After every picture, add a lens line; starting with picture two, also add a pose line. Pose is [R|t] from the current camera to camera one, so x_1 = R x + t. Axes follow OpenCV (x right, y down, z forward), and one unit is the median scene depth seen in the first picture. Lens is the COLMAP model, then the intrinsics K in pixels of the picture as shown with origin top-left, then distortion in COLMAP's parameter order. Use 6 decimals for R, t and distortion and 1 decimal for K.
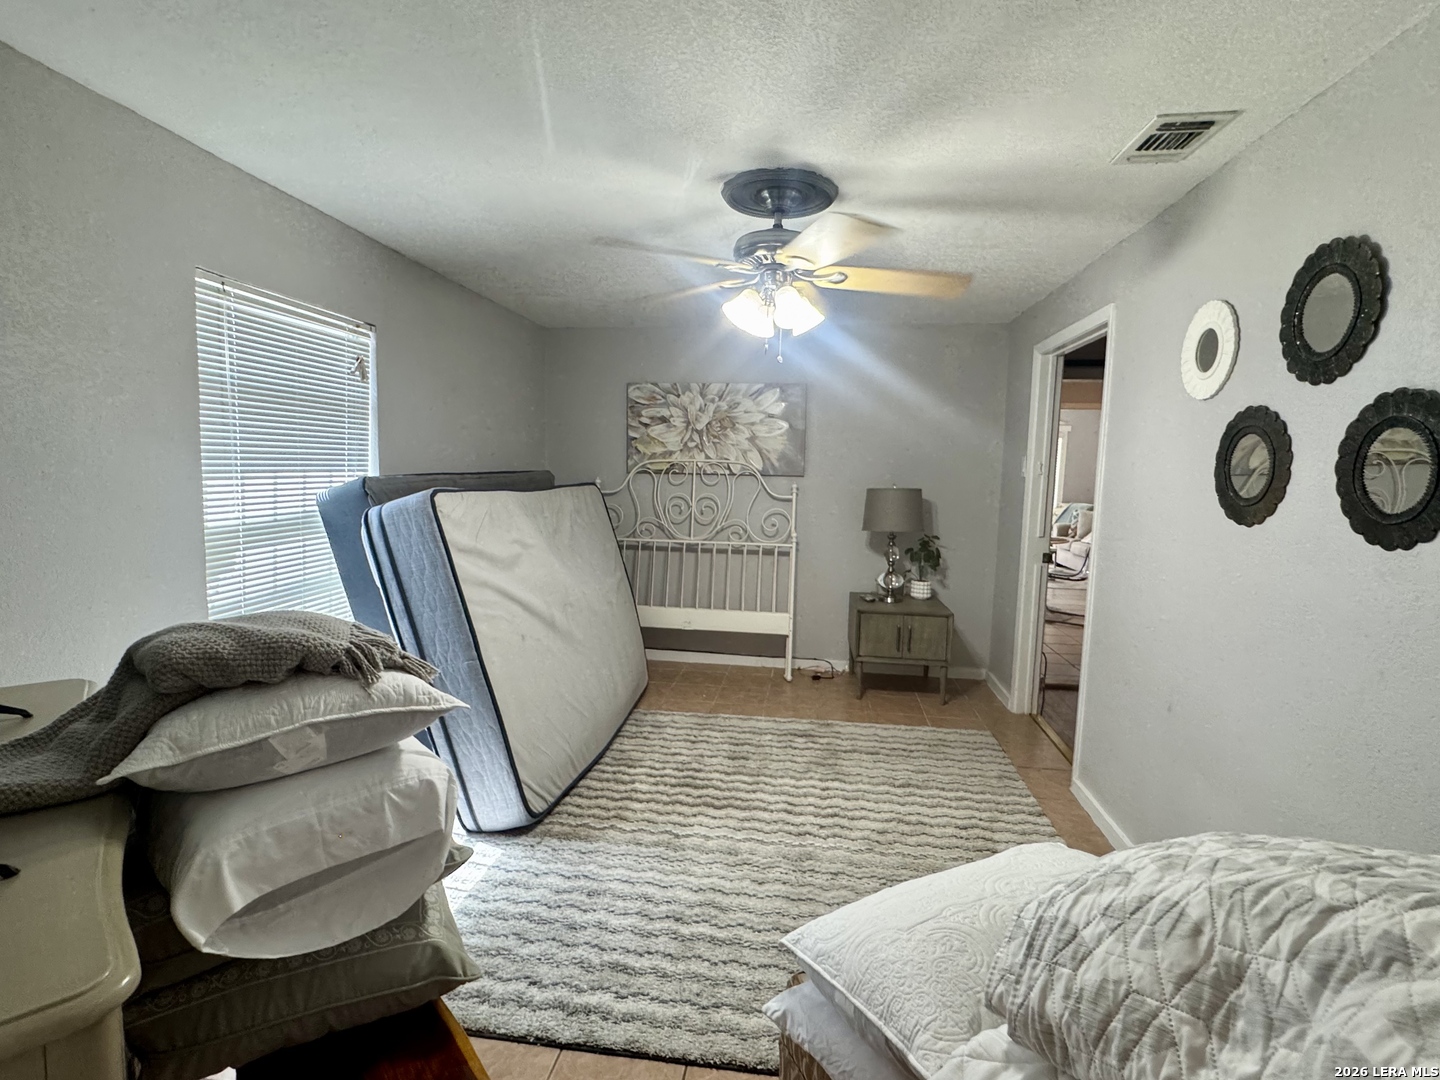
lens RADIAL K [[702.0, 0, 717.8], [0, 702.0, 538.5], [0, 0, 1]] dist [-0.005759, 0.000674]
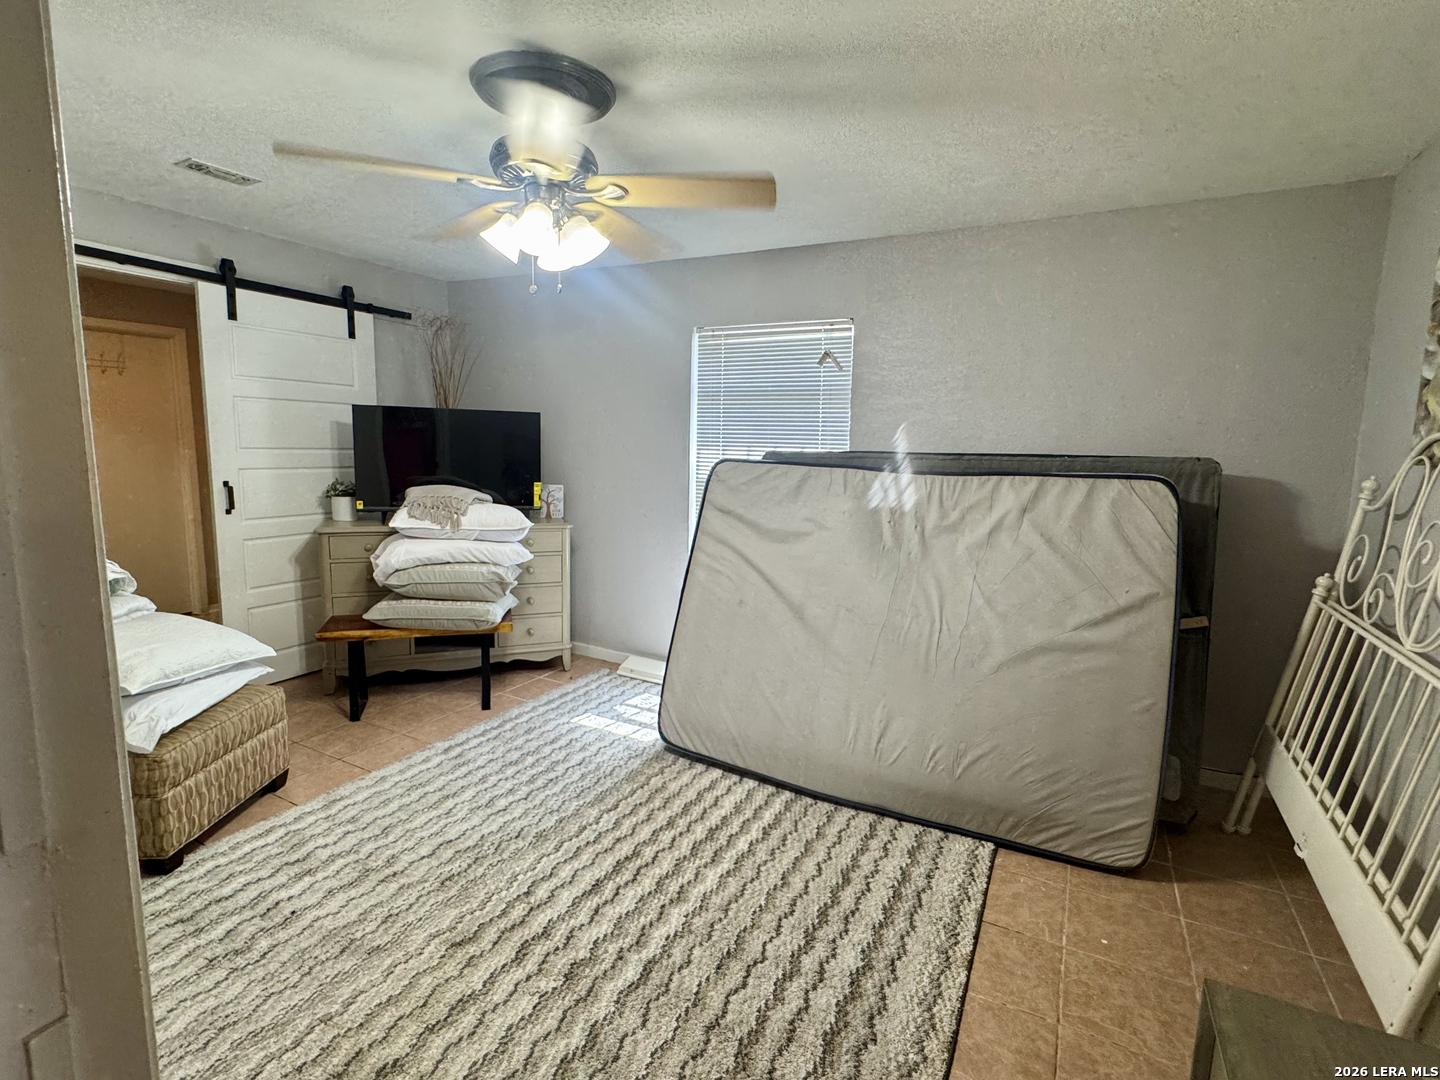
lens RADIAL K [[702.0, 0, 720.1], [0, 702.0, 541.5], [0, 0, 1]] dist [-0.005759, 0.000674]
pose [[-0.342701, 0.100628, -0.934040, 0.659458], [-0.130151, 0.979573, 0.153286, -0.099318], [0.930385, 0.174097, -0.322604, 1.219458]]
